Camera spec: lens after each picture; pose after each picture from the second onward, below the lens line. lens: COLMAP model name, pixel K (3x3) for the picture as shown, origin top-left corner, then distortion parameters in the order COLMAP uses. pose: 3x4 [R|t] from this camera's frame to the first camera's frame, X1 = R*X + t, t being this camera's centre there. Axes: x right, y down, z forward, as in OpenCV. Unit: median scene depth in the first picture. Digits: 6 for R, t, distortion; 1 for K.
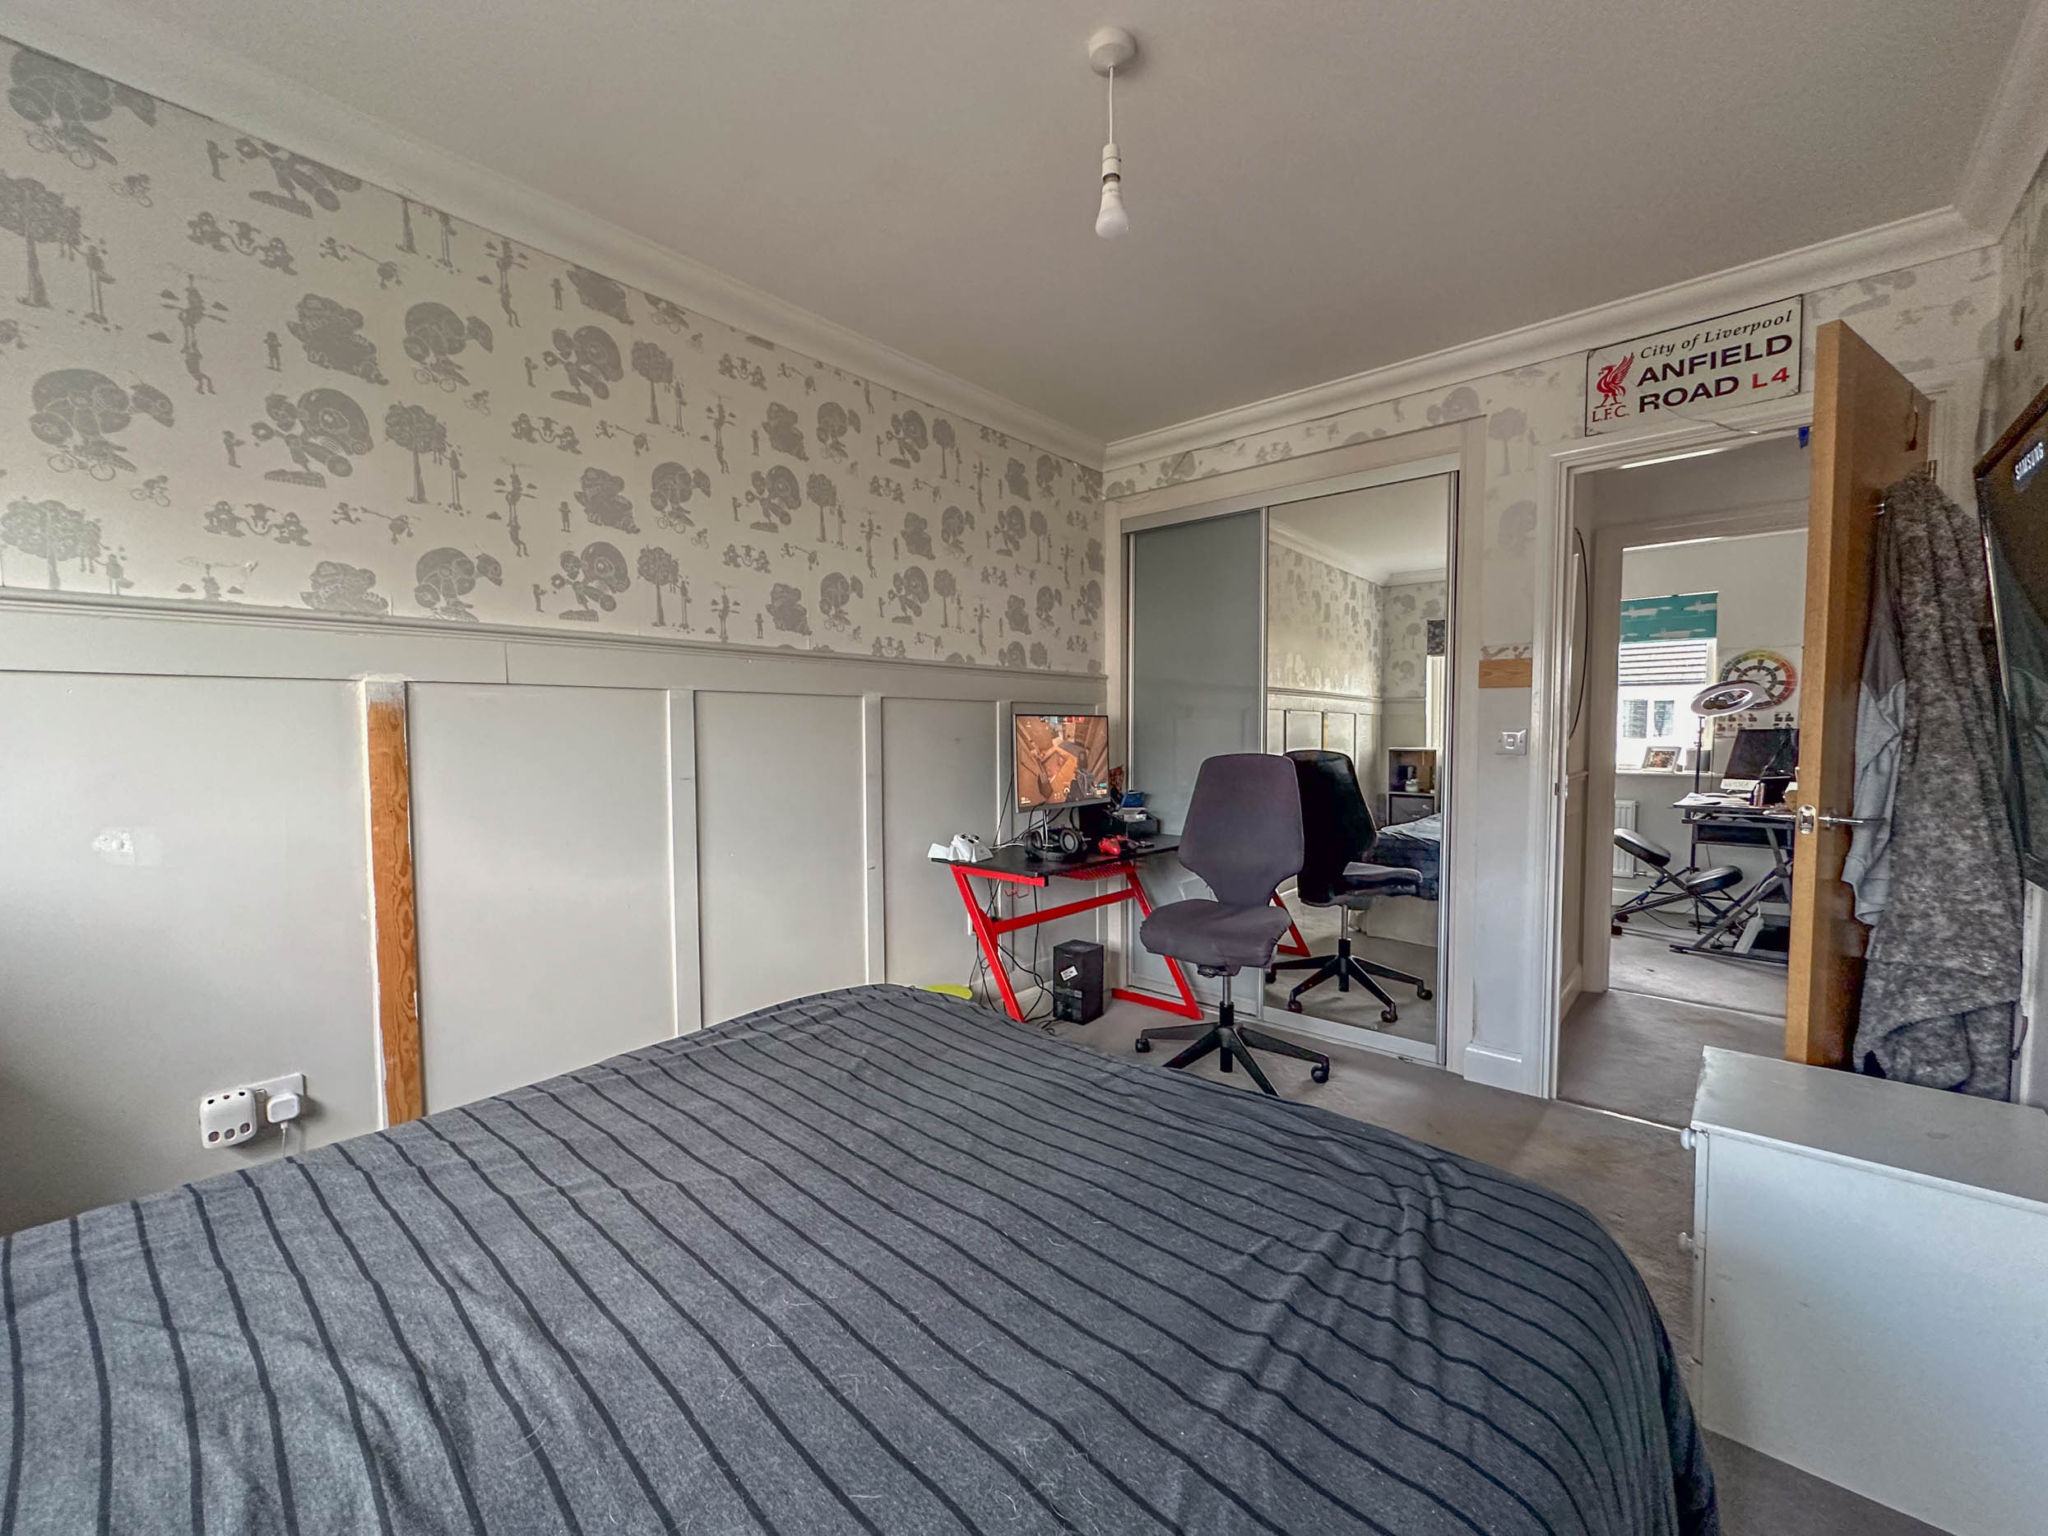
lens RADIAL K [[837.1, 0, 1024.0], [0, 837.1, 768.0], [0, 0, 1]] dist [-0.001711, -0.000007]
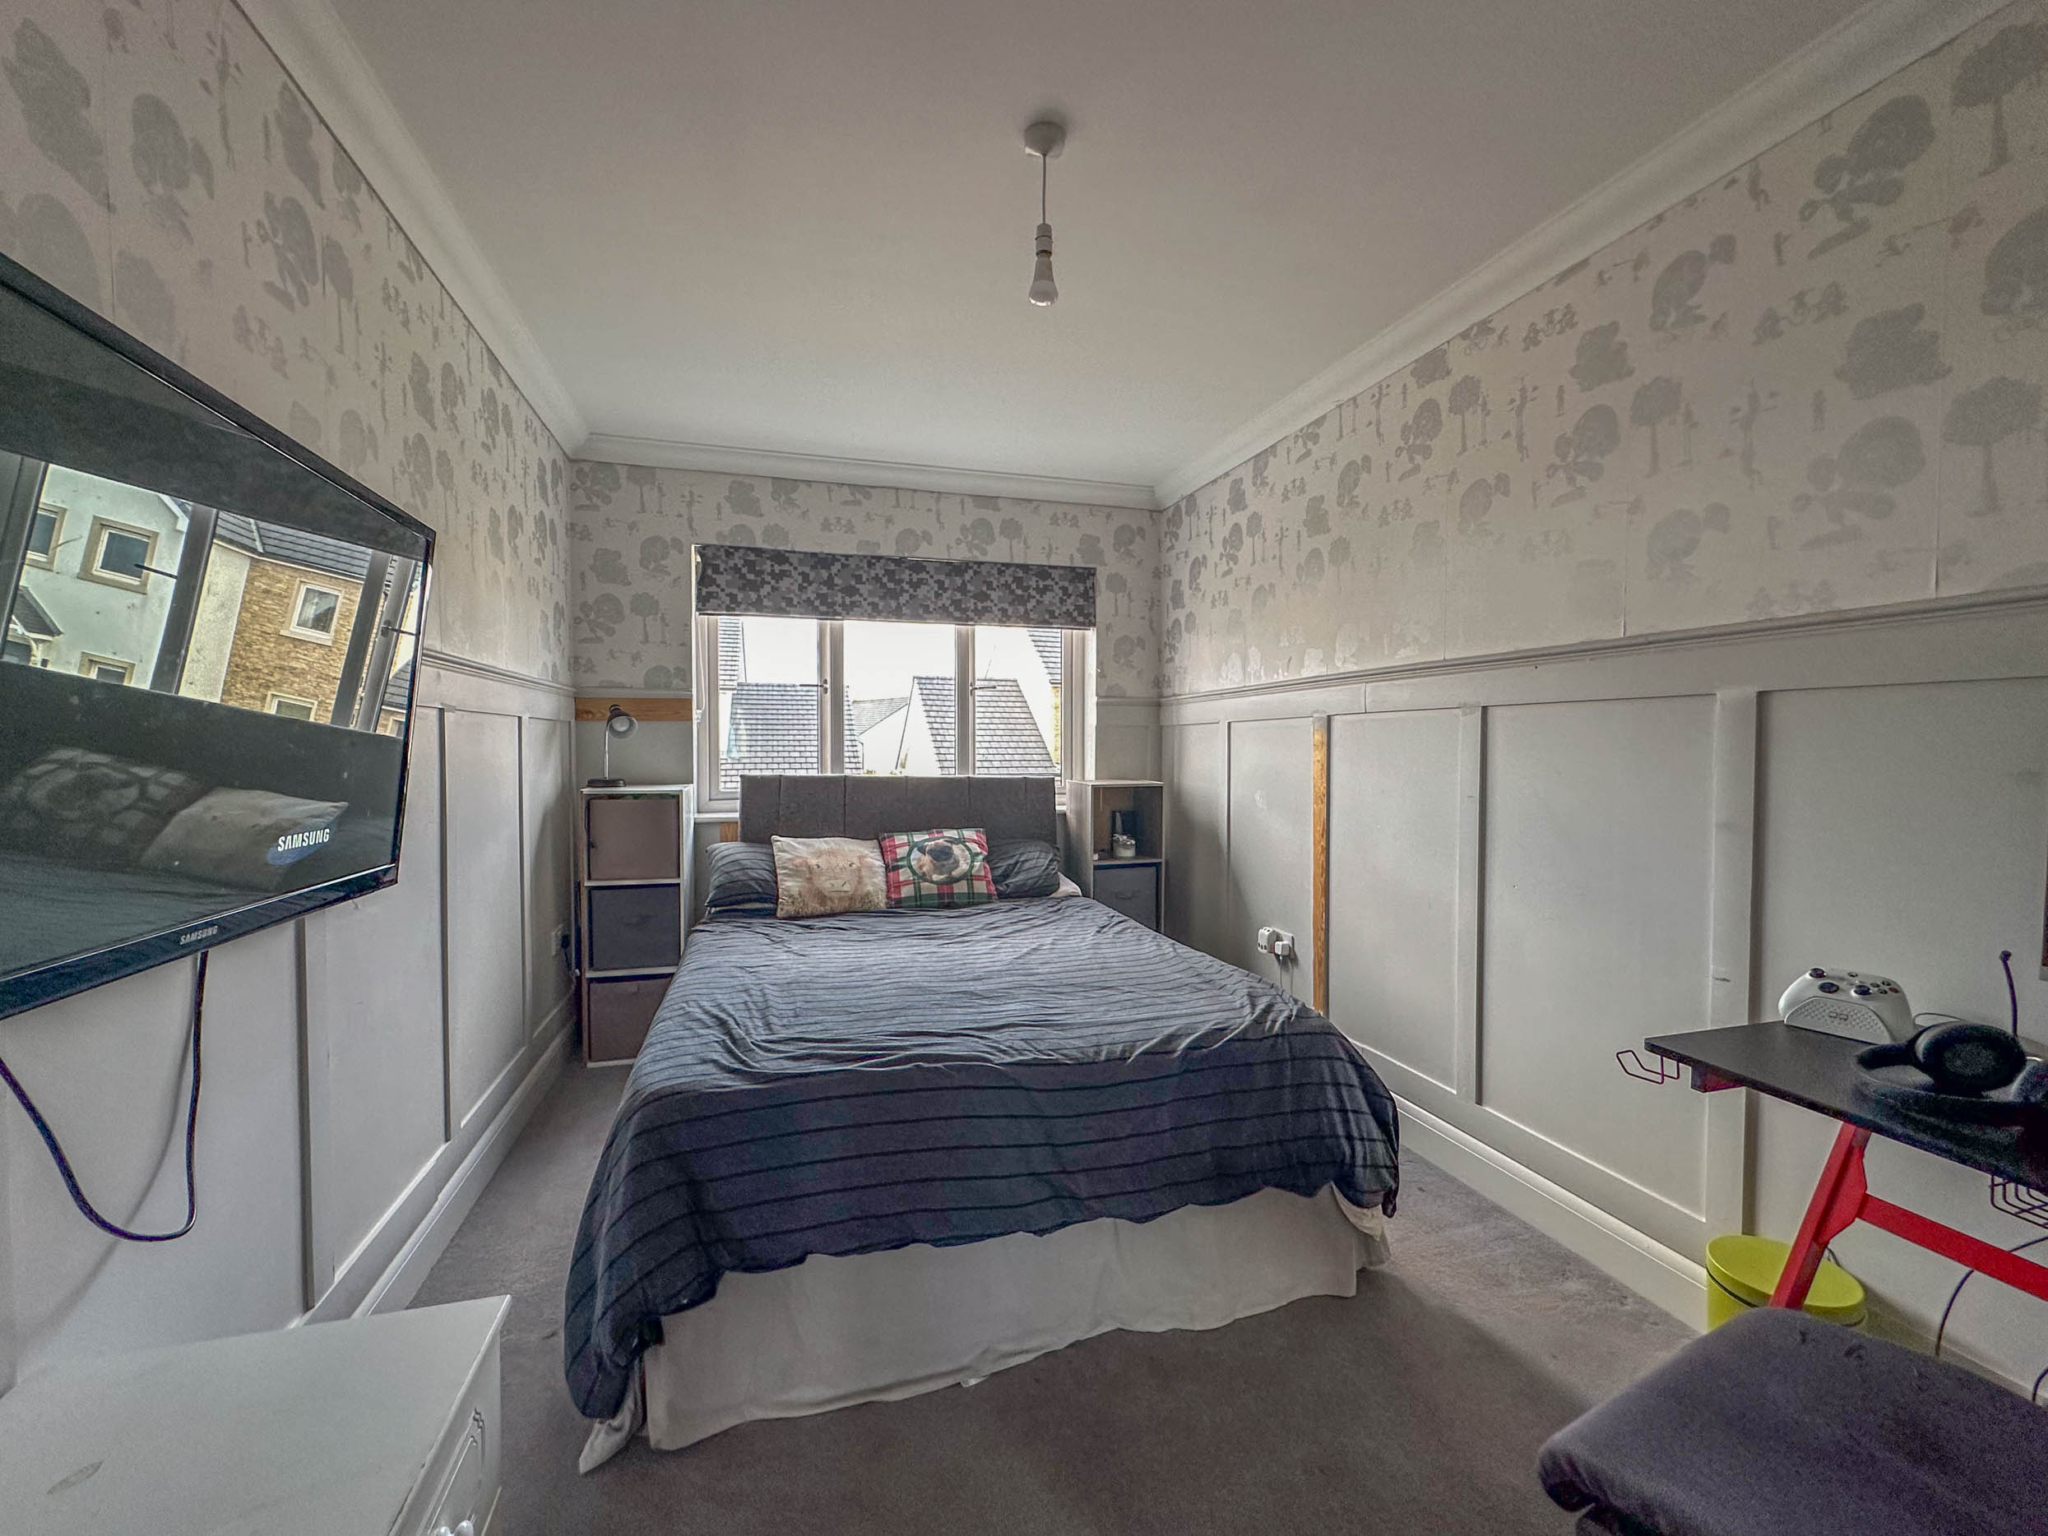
lens RADIAL K [[837.1, 0, 1024.0], [0, 837.1, 768.0], [0, 0, 1]] dist [-0.001711, -0.000007]
pose [[-0.529065, 0.022170, -0.848292, 0.738527], [-0.037886, 0.998045, 0.049712, -0.053846], [0.847735, 0.058439, -0.527191, 1.114370]]
